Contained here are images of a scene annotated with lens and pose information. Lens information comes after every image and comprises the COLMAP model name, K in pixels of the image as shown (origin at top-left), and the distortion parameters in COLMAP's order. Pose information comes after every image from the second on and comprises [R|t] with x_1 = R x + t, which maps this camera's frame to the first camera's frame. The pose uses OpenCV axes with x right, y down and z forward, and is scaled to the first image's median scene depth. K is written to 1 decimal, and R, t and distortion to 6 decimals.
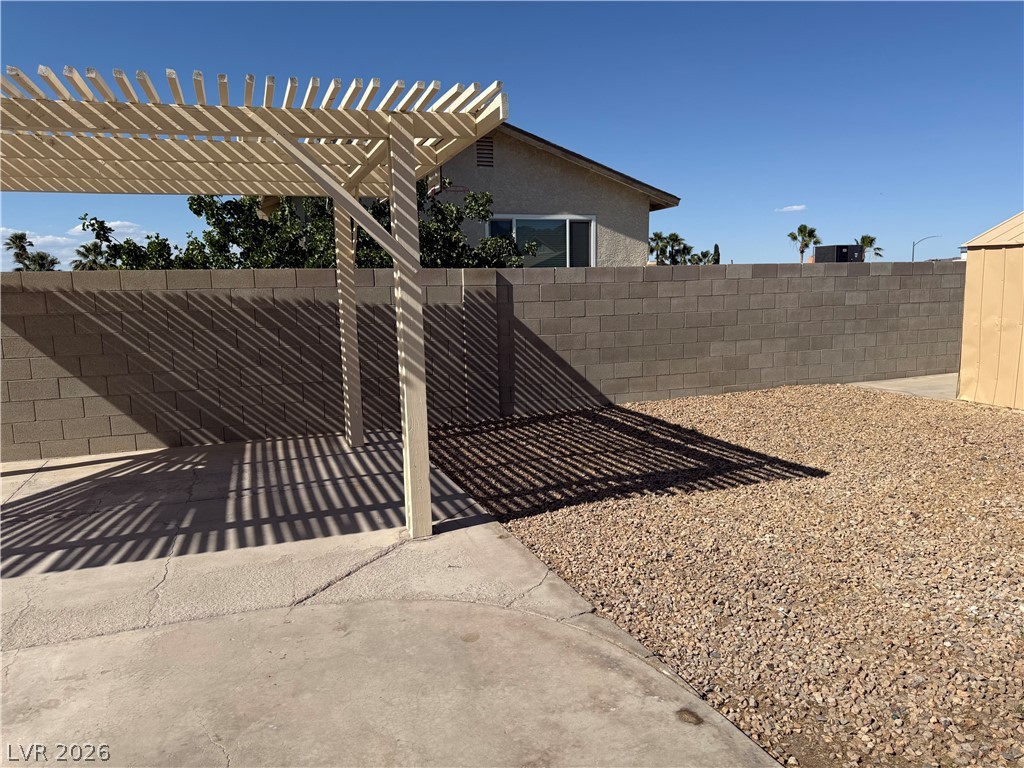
lens RADIAL K [[734.7, 0, 510.3], [0, 734.7, 394.3], [0, 0, 1]] dist [0.040323, -0.039405]
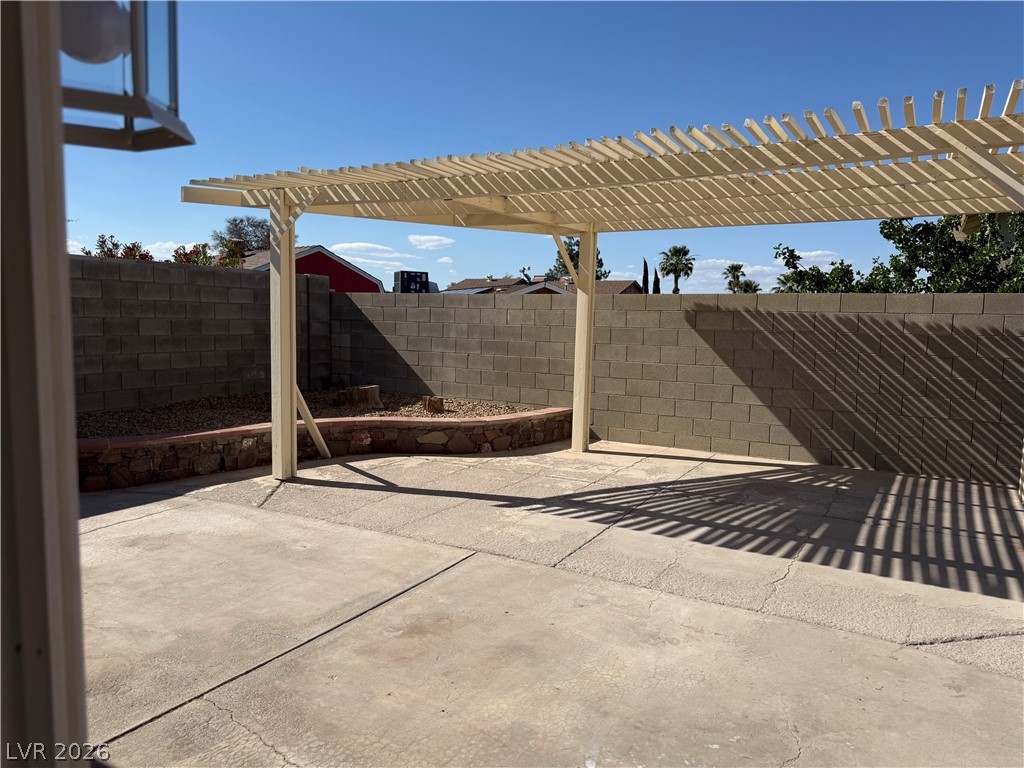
lens RADIAL K [[734.7, 0, 510.3], [0, 734.7, 394.3], [0, 0, 1]] dist [0.040323, -0.039405]
pose [[0.645944, 0.117210, -0.754333, 0.038197], [-0.145234, 0.988963, 0.029302, 0.009903], [0.749442, 0.090627, 0.655838, -0.017197]]
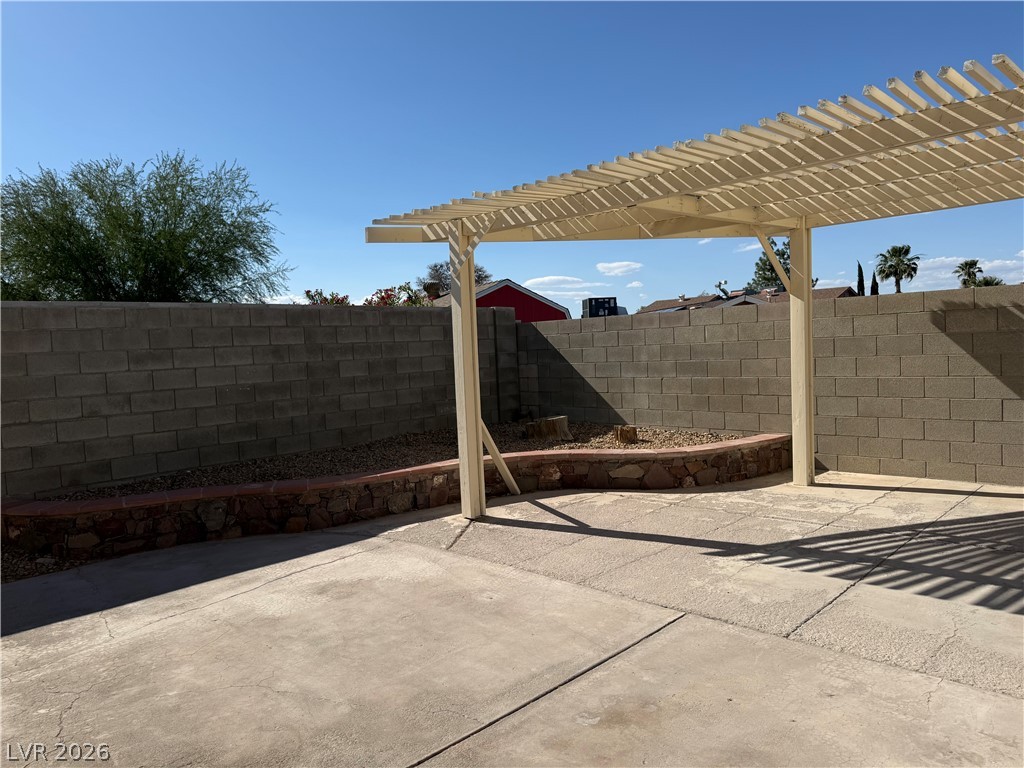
lens RADIAL K [[722.8, 0, 509.0], [0, 722.8, 387.2], [0, 0, 1]] dist [0.100239, -0.130623]
pose [[0.427477, 0.054368, -0.902390, -0.046245], [-0.094538, 0.995405, 0.015188, 0.008800], [0.899070, 0.078817, 0.430653, 0.046870]]
